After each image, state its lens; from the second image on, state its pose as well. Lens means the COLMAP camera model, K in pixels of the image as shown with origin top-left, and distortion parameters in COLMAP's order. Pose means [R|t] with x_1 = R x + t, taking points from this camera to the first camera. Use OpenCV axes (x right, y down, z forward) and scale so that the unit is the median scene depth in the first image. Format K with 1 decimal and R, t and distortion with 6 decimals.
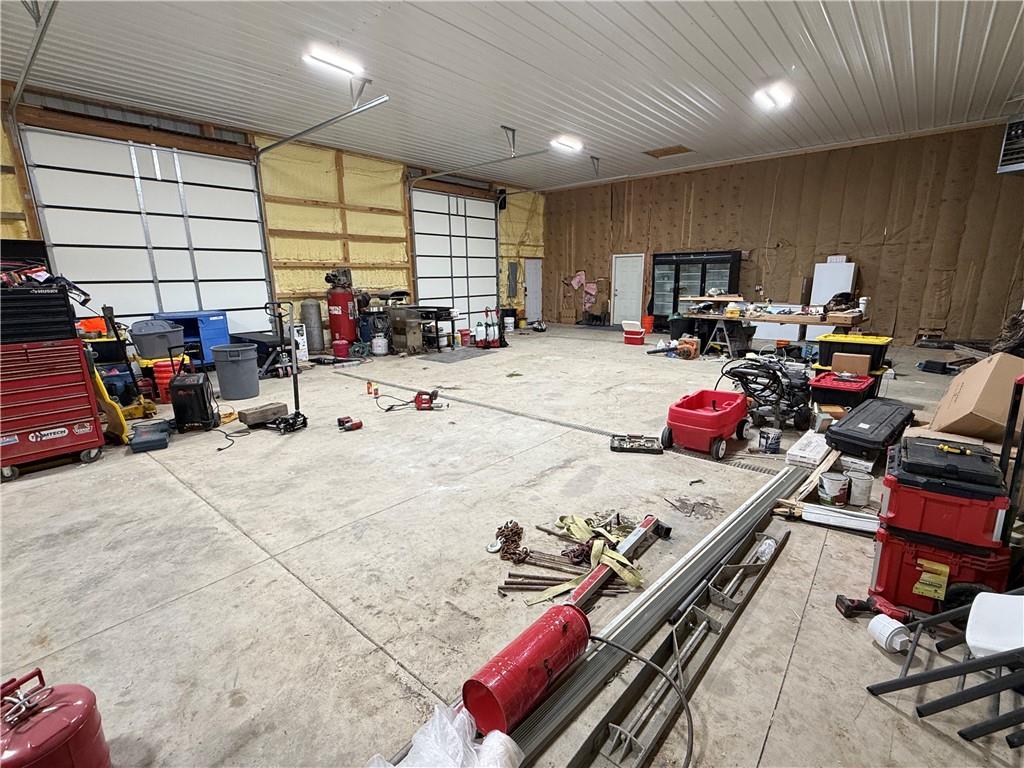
lens RADIAL K [[472.7, 0, 512.8], [0, 472.7, 386.5], [0, 0, 1]] dist [0.001859, -0.002247]
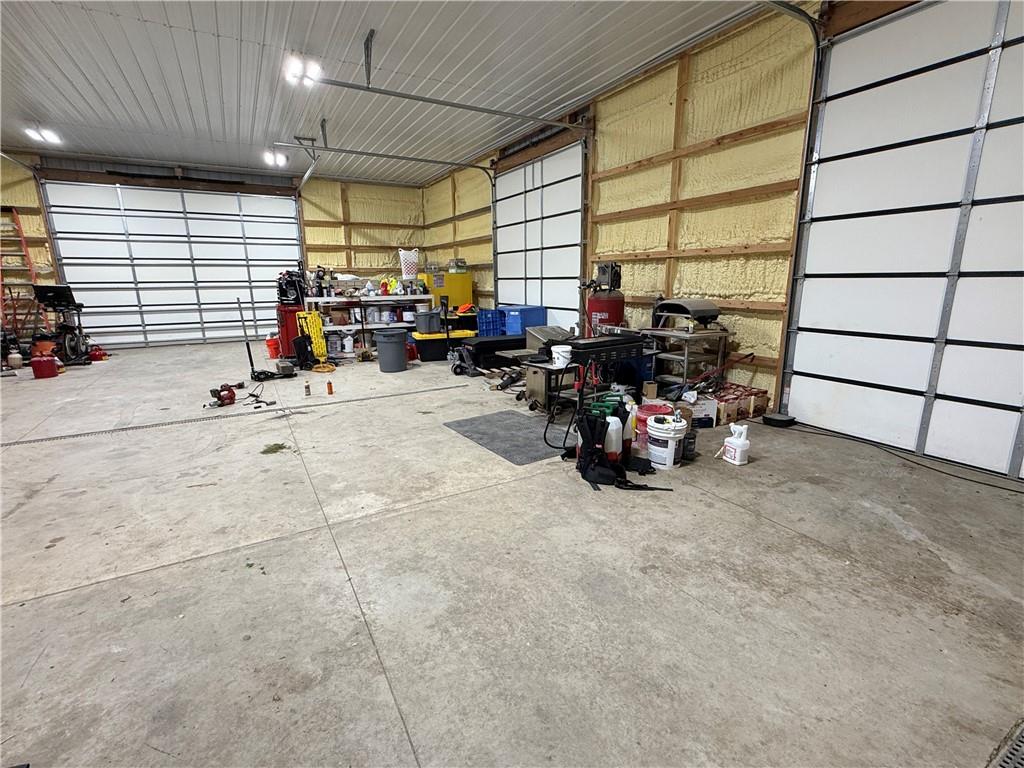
lens RADIAL K [[472.7, 0, 513.4], [0, 472.7, 384.3], [0, 0, 1]] dist [0.001859, -0.002247]
pose [[-0.338987, 0.228974, -0.912501, 0.331022], [-0.193128, 0.932336, 0.305697, -0.265212], [0.920755, 0.279857, -0.271828, 1.096299]]
